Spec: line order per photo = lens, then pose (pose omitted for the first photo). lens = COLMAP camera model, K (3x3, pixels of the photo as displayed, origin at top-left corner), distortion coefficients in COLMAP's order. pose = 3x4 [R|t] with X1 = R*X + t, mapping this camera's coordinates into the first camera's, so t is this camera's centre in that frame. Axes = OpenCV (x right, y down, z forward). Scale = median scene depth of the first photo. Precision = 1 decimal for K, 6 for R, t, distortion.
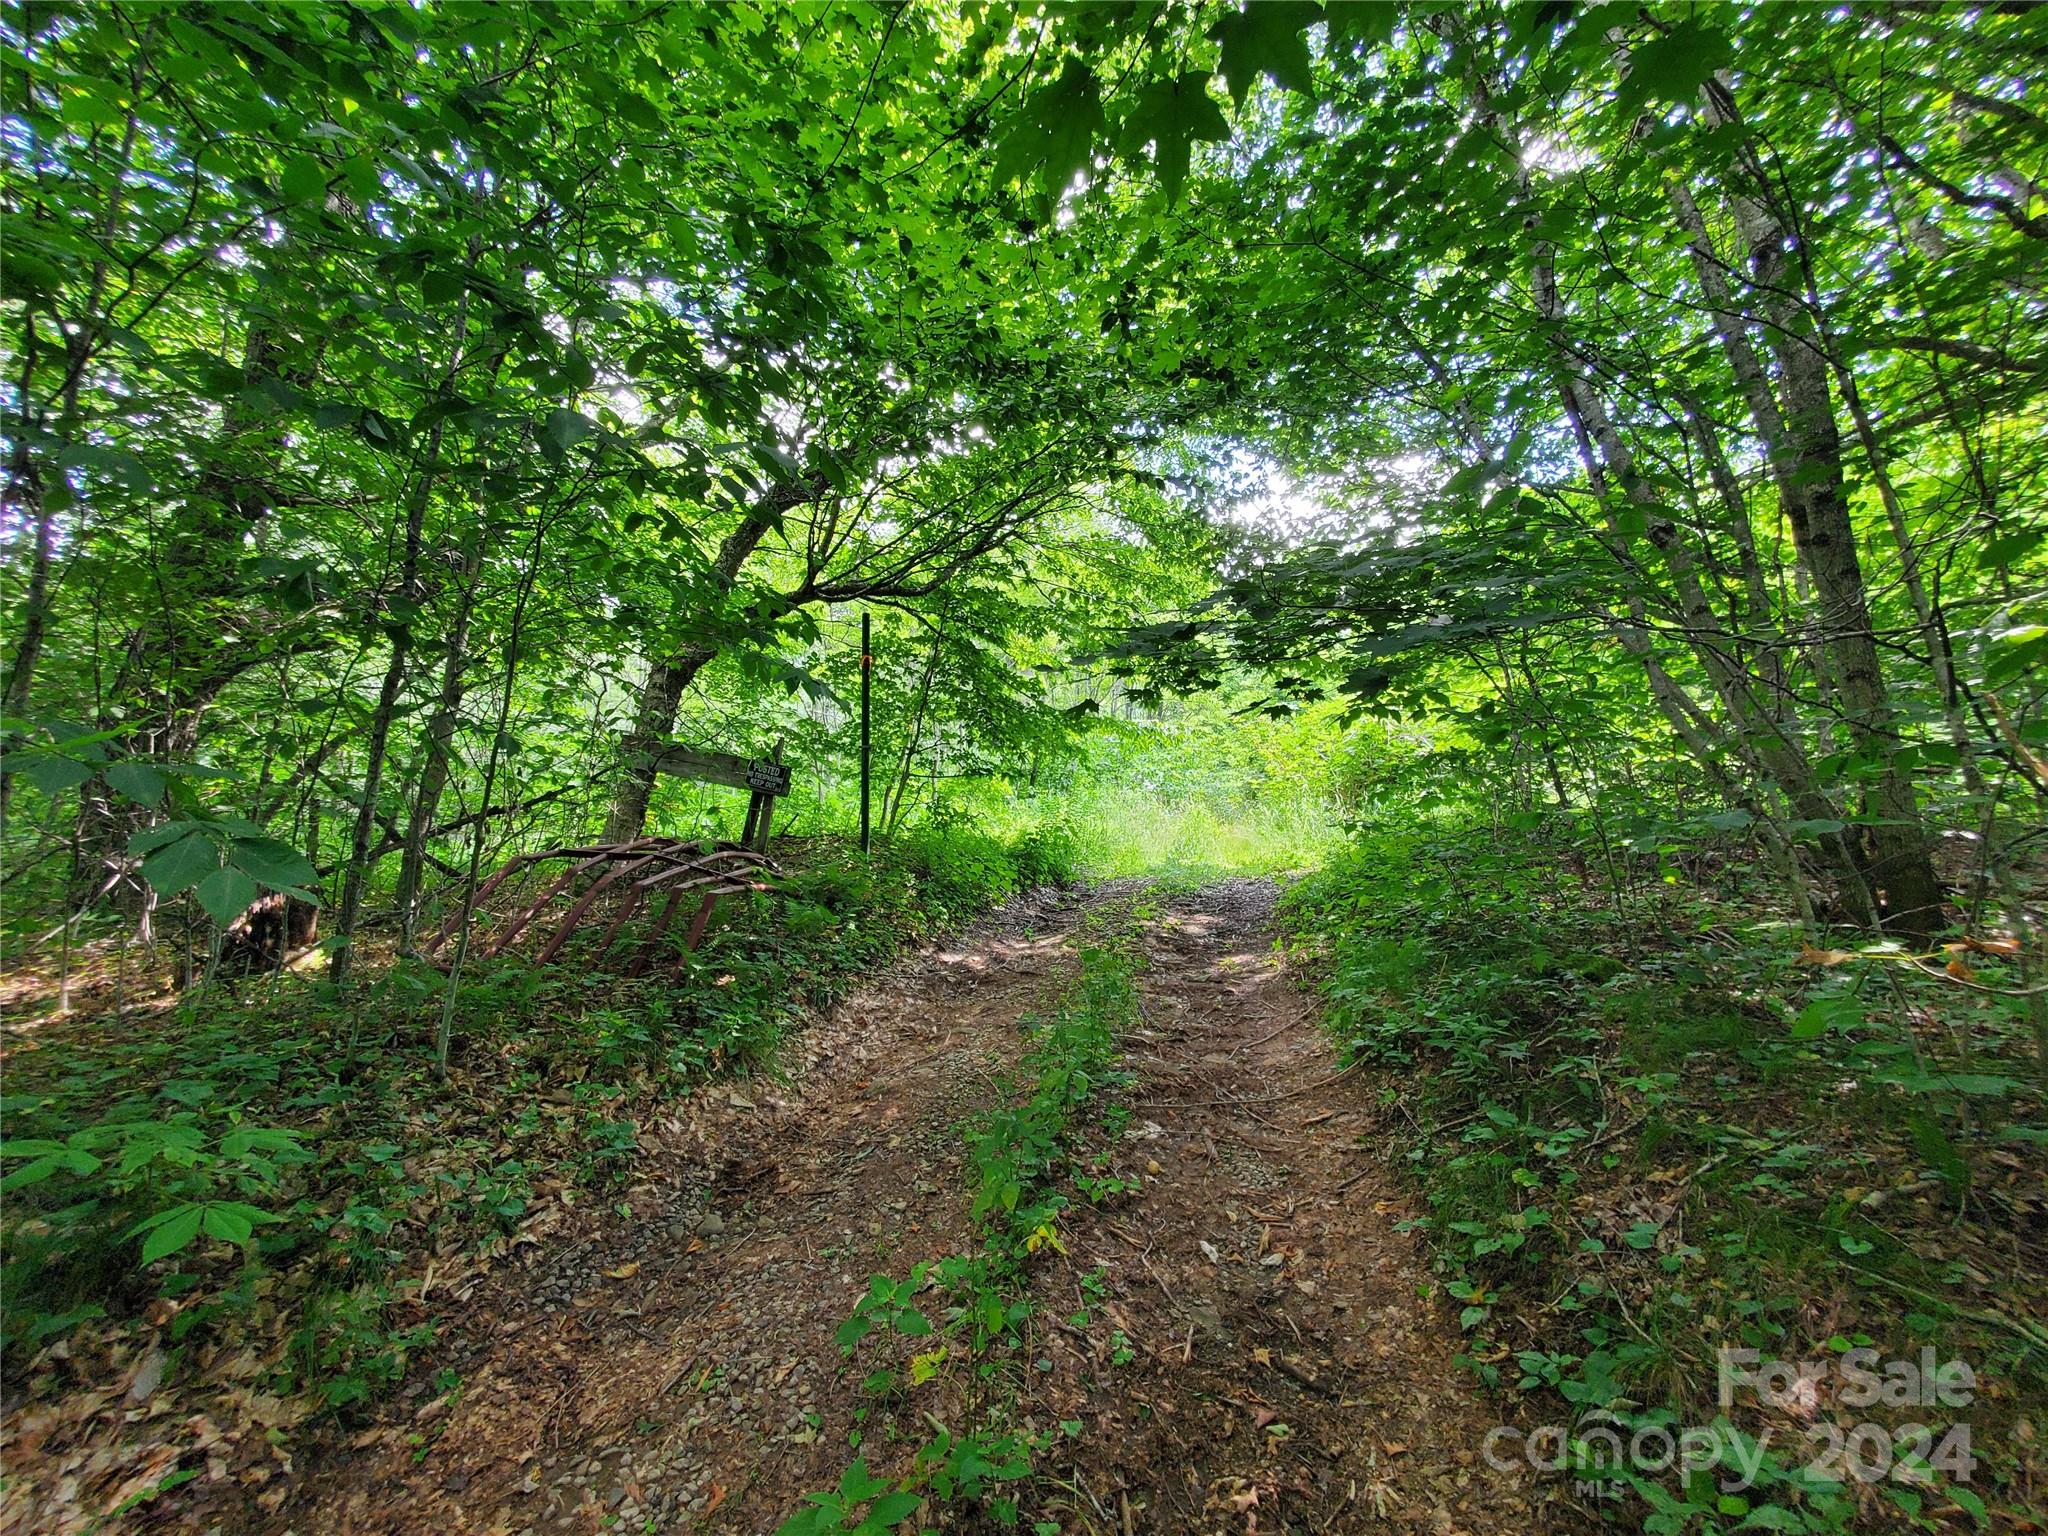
lens RADIAL K [[809.7, 0, 1008.7], [0, 809.7, 747.8], [0, 0, 1]] dist [-0.007838, -0.000133]
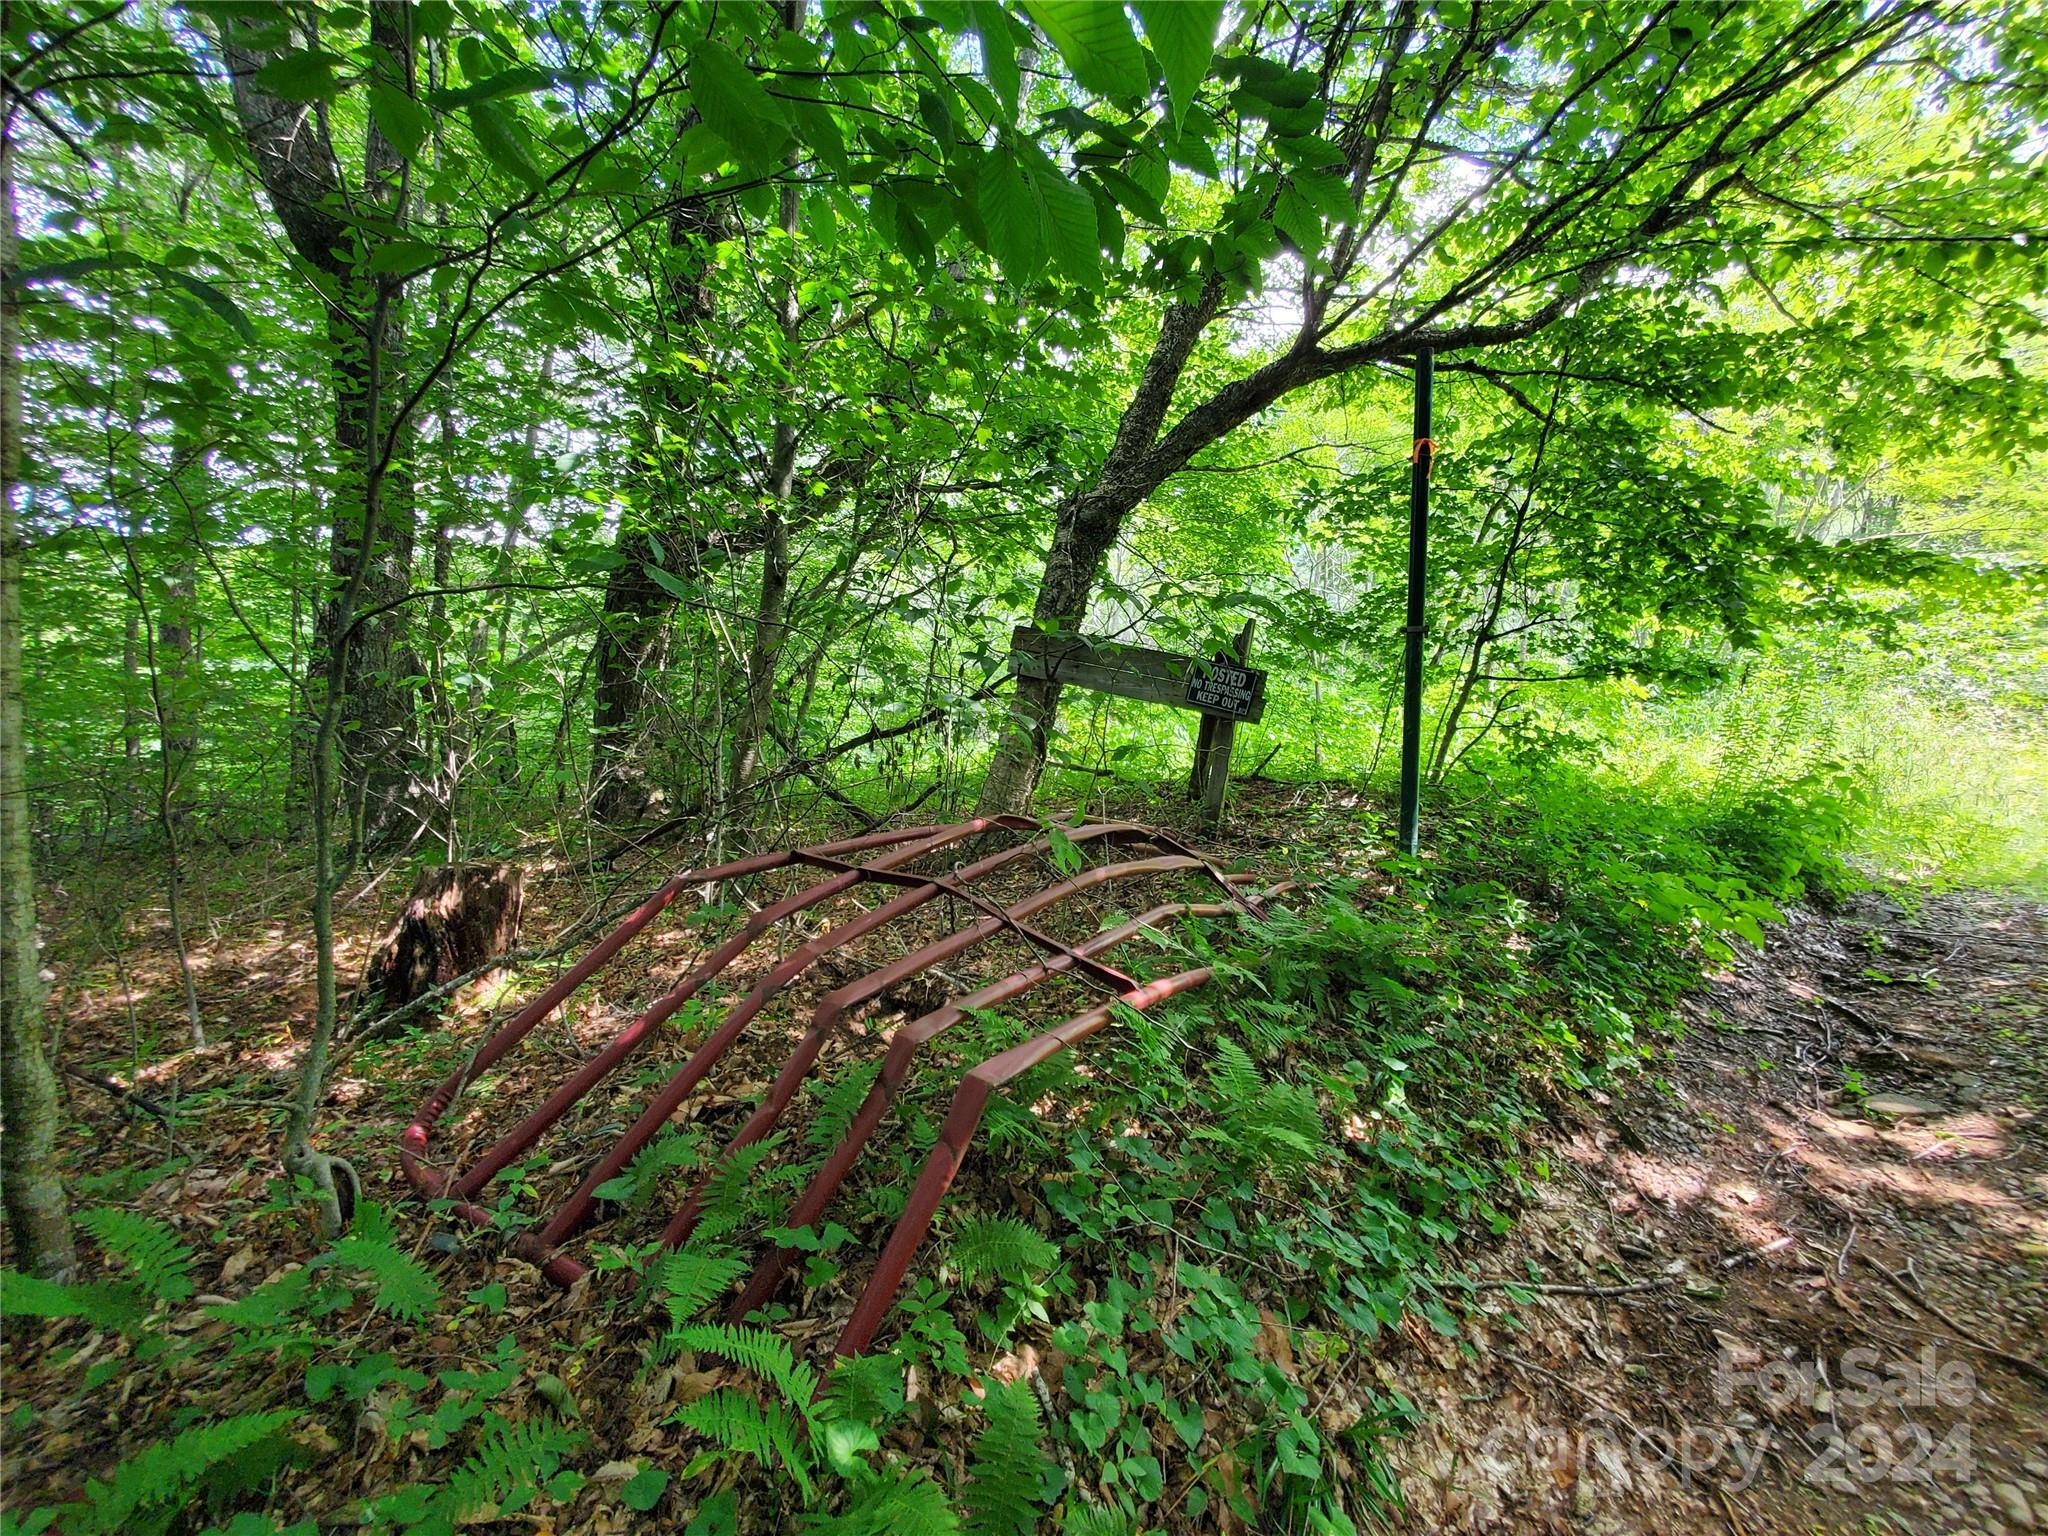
lens RADIAL K [[809.7, 0, 1015.4], [0, 809.7, 762.8], [0, 0, 1]] dist [-0.007838, -0.000133]
pose [[0.832008, 0.048129, -0.552672, -0.073376], [0.035306, 0.989616, 0.139330, 0.001523], [0.553639, -0.135436, 0.821670, 0.317928]]
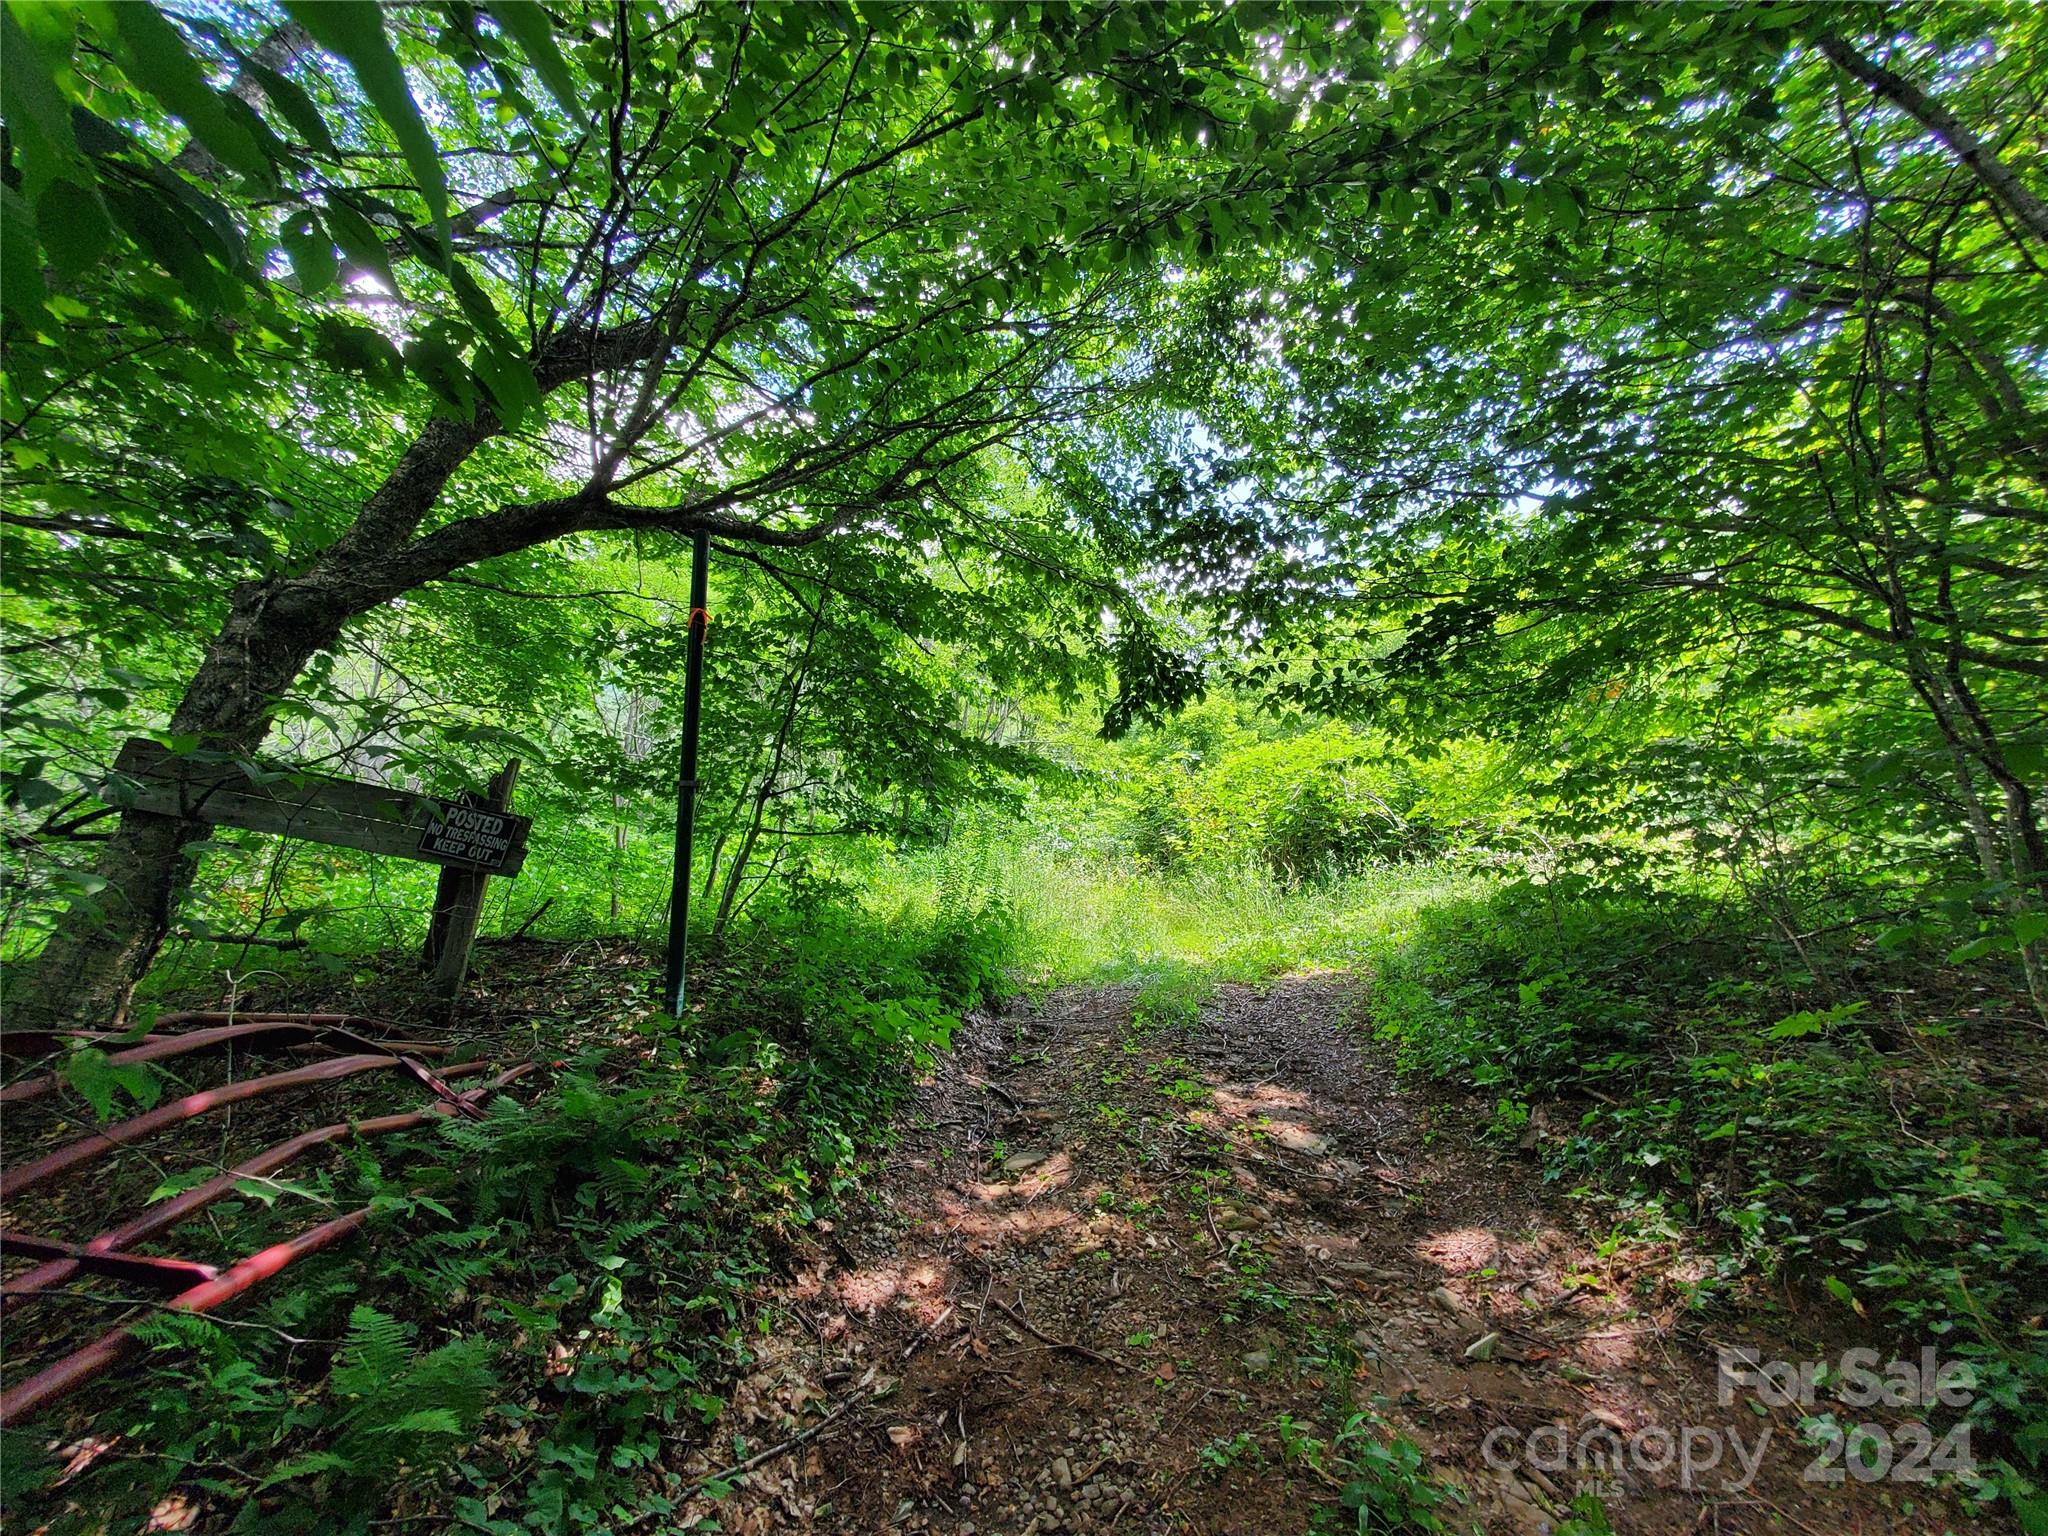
lens RADIAL K [[809.7, 0, 1030.7], [0, 809.7, 756.3], [0, 0, 1]] dist [-0.007838, -0.000133]
pose [[0.974913, 0.046045, 0.217770, -0.054677], [-0.036314, 0.998164, -0.048478, -0.001274], [-0.219602, 0.039354, 0.974795, 0.323836]]
